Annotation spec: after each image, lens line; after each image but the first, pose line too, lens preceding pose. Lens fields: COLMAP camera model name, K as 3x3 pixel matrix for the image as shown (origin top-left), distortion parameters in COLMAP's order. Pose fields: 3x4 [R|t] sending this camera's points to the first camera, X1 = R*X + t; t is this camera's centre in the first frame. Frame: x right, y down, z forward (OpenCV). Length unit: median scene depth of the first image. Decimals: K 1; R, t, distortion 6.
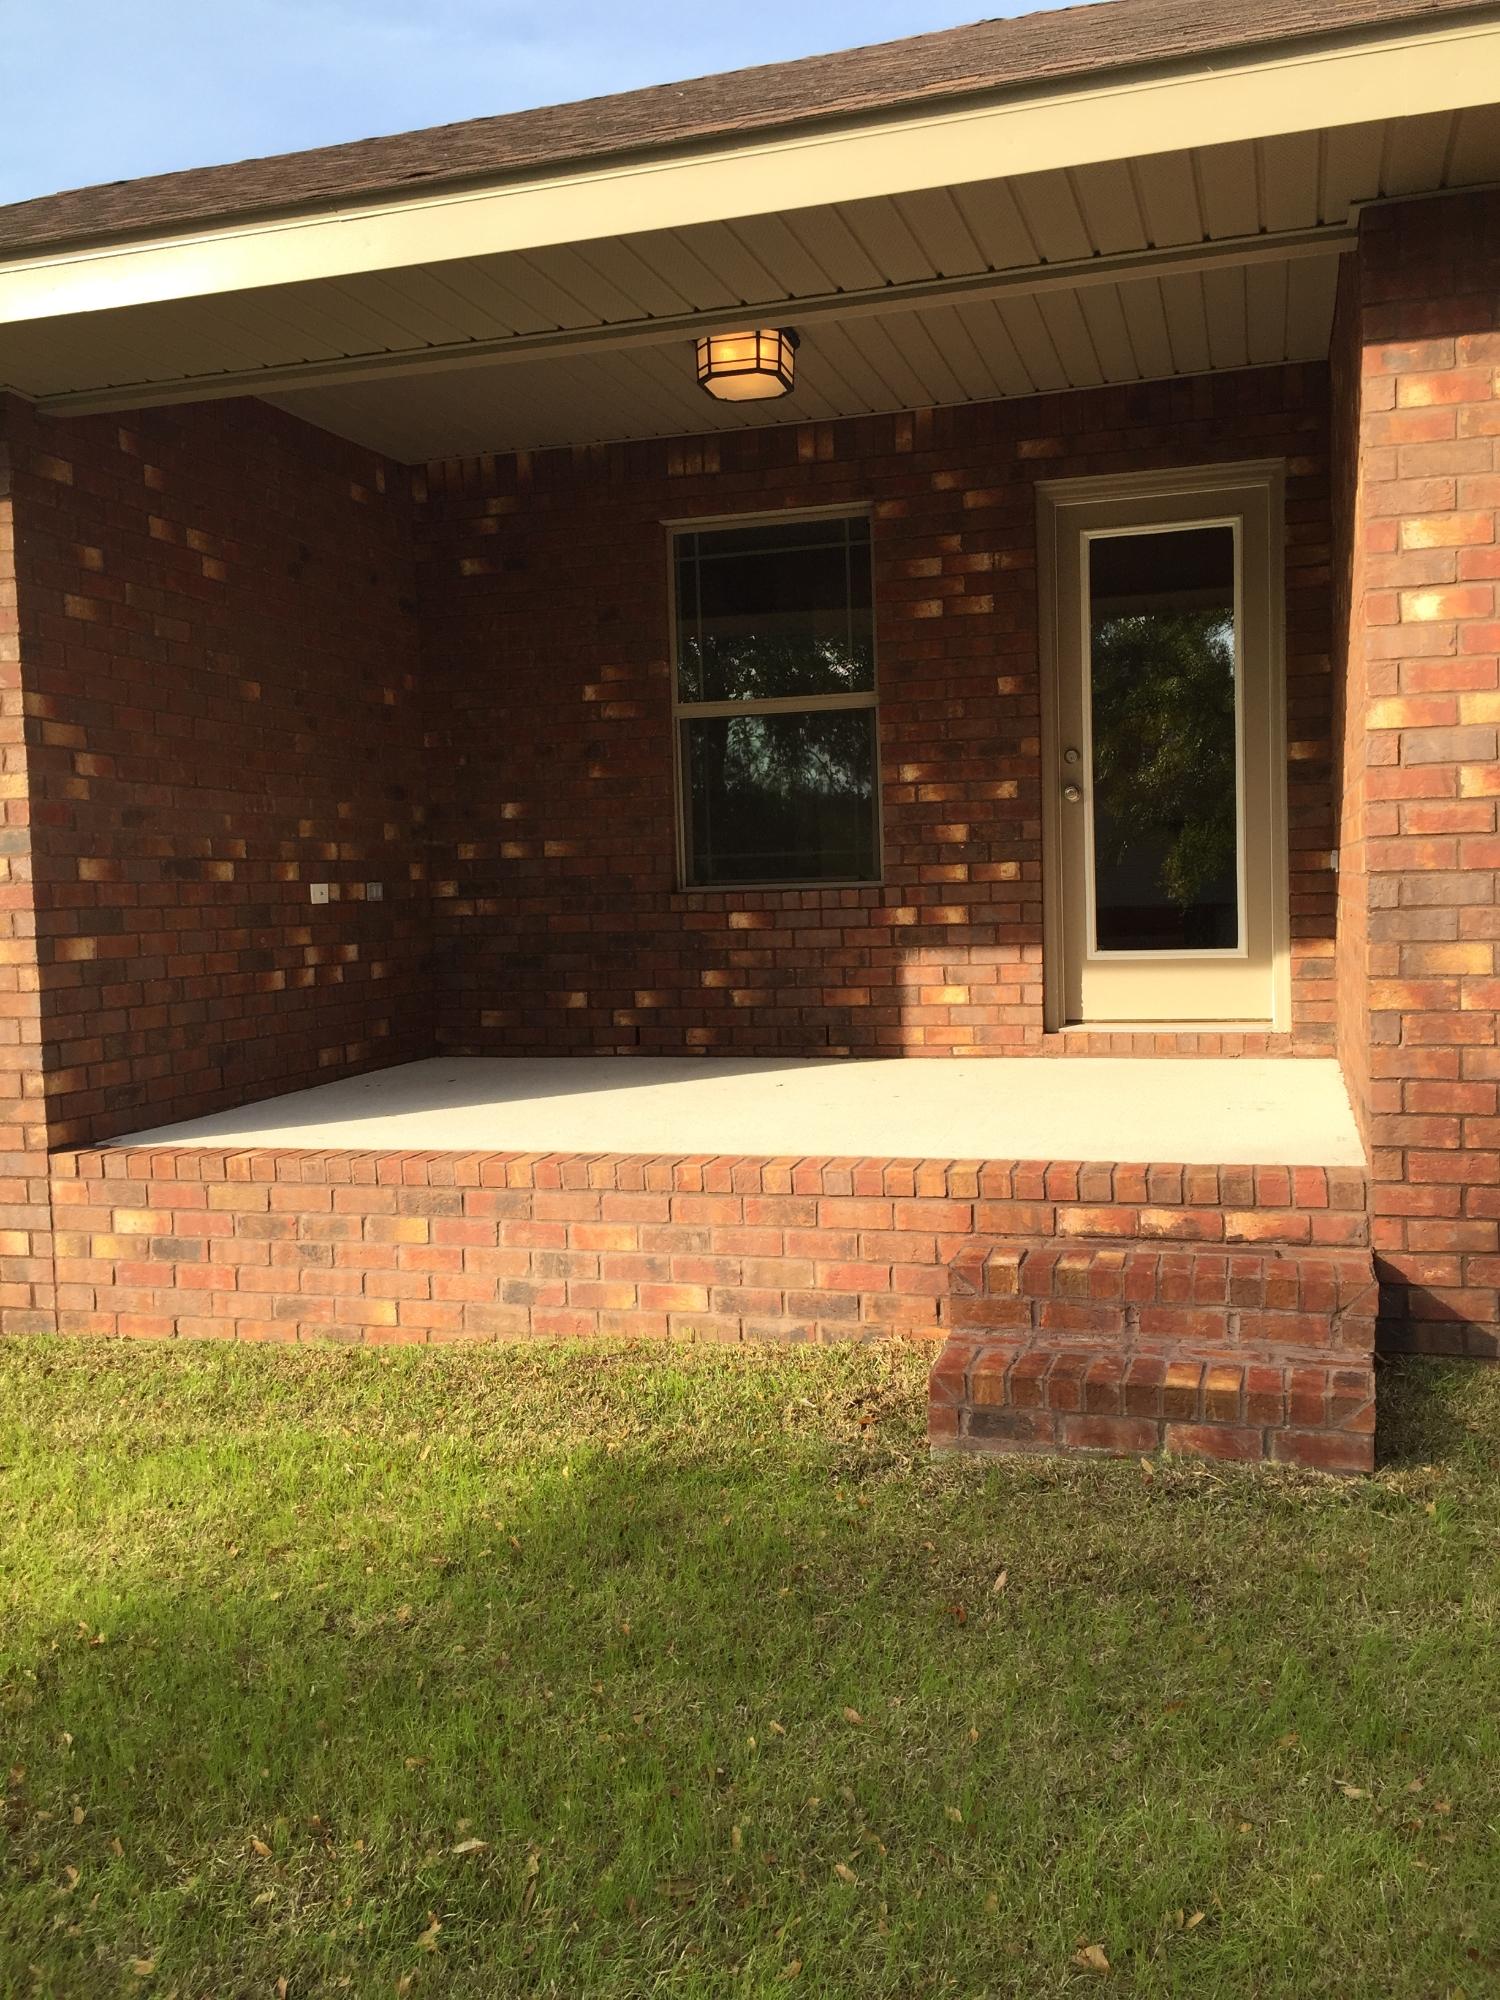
lens RADIAL K [[1701.0, 0, 750.0], [0, 1701.0, 1000.0], [0, 0, 1]] dist [0.083055, -0.144382]
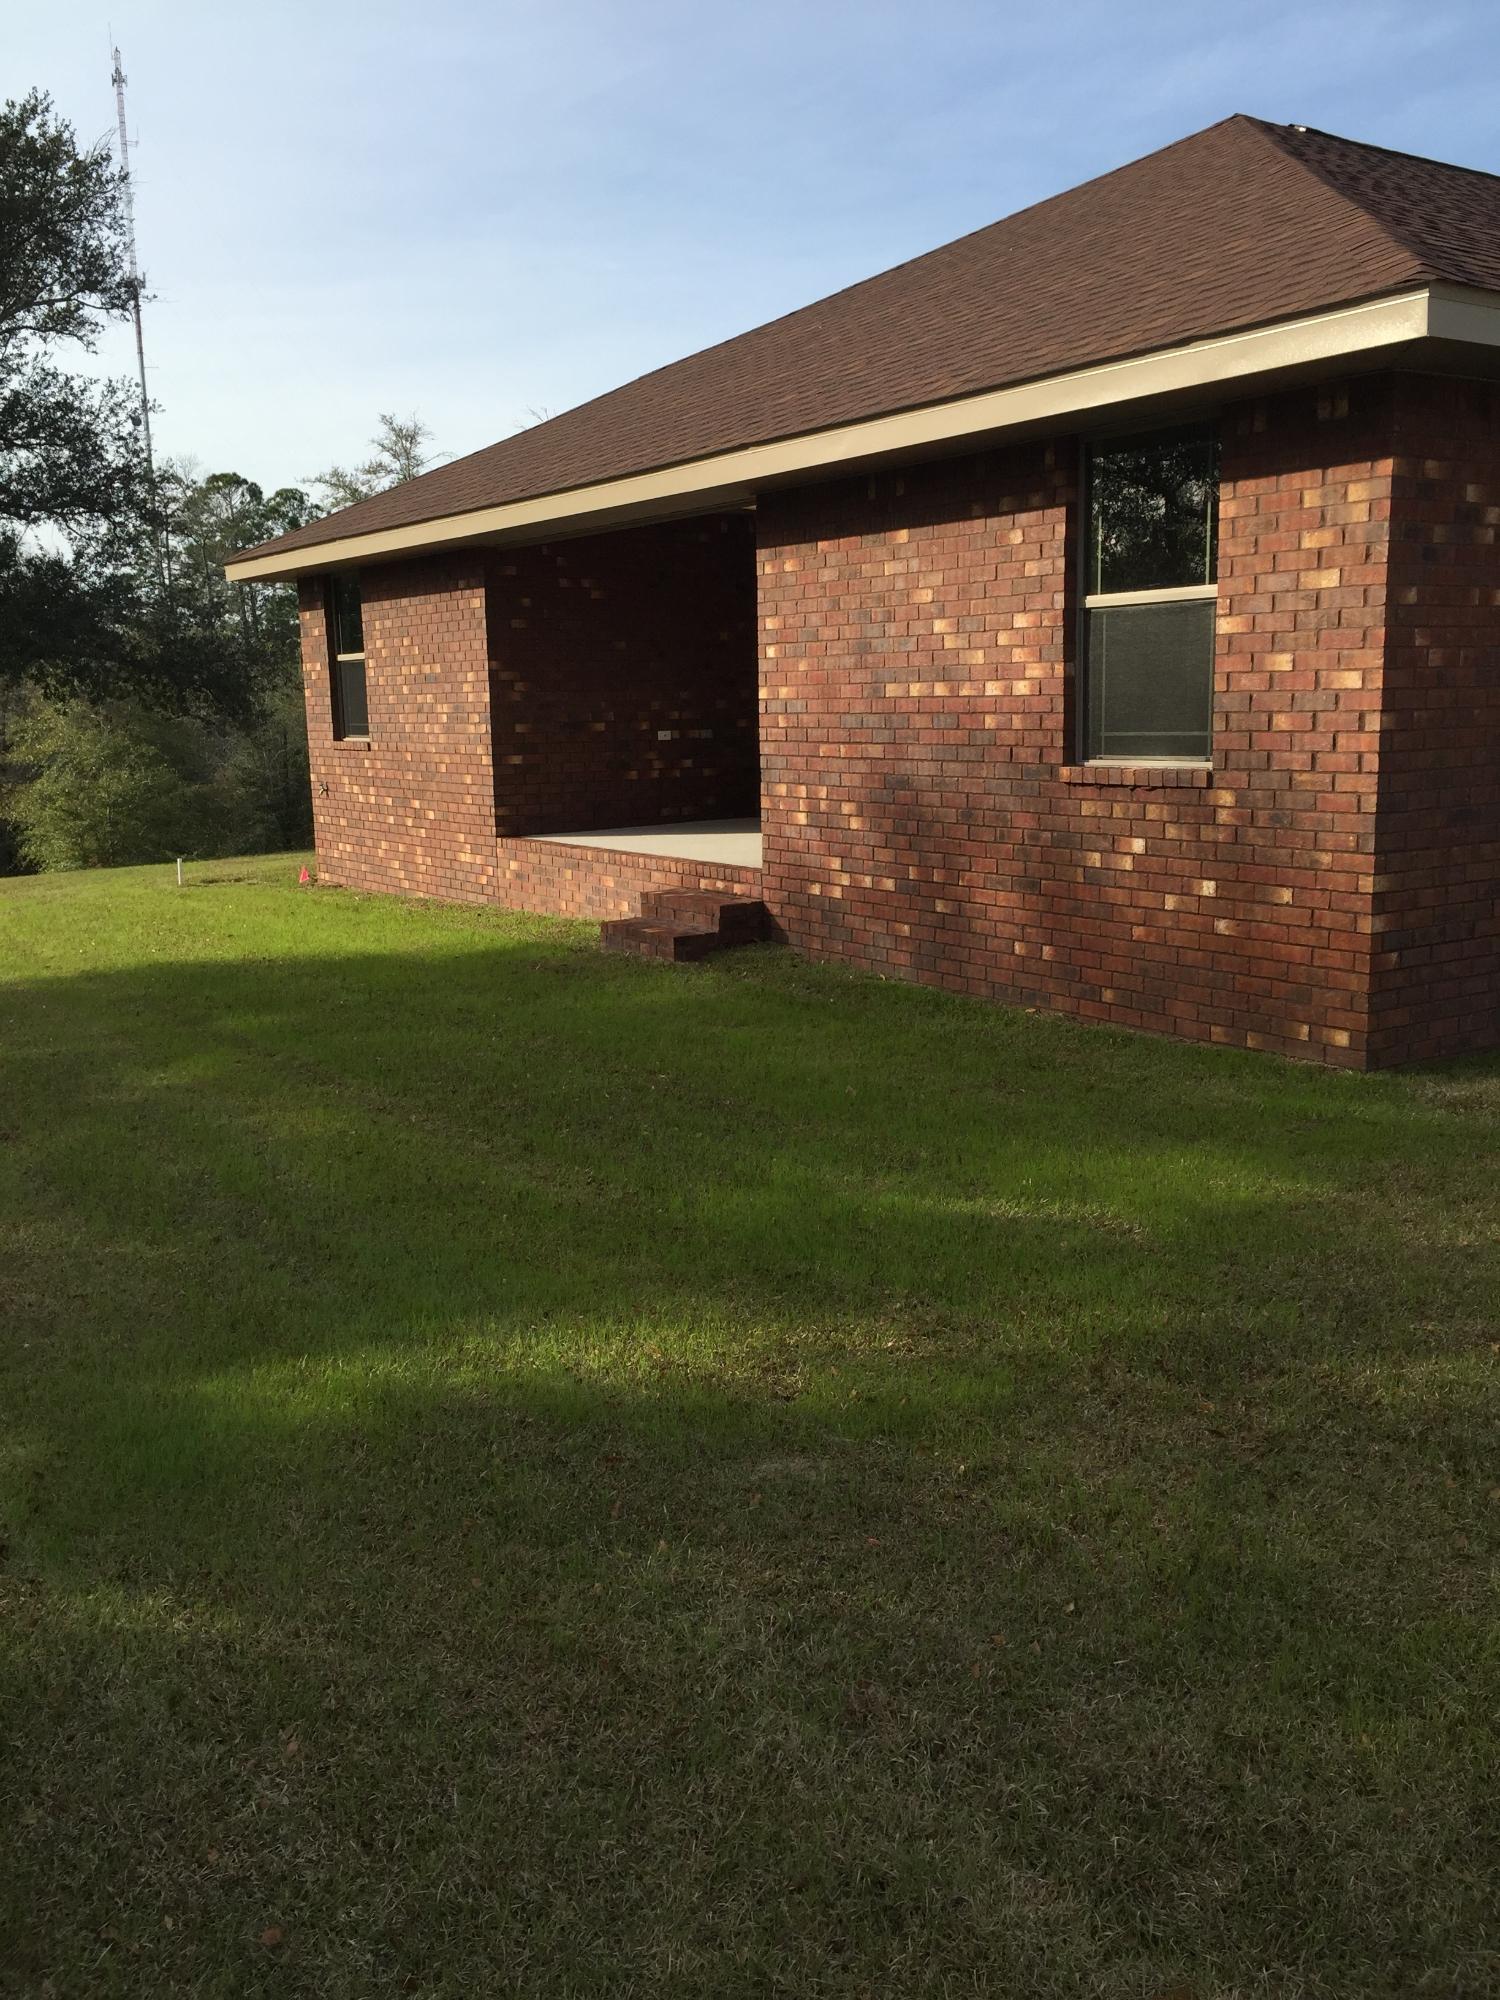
lens RADIAL K [[1701.0, 0, 750.0], [0, 1701.0, 1000.0], [0, 0, 1]] dist [0.083055, -0.144382]
pose [[0.777919, 0.127111, -0.615374, 1.502506], [-0.047819, 0.988462, 0.143726, -0.057984], [0.626543, -0.082380, 0.775021, -0.789324]]
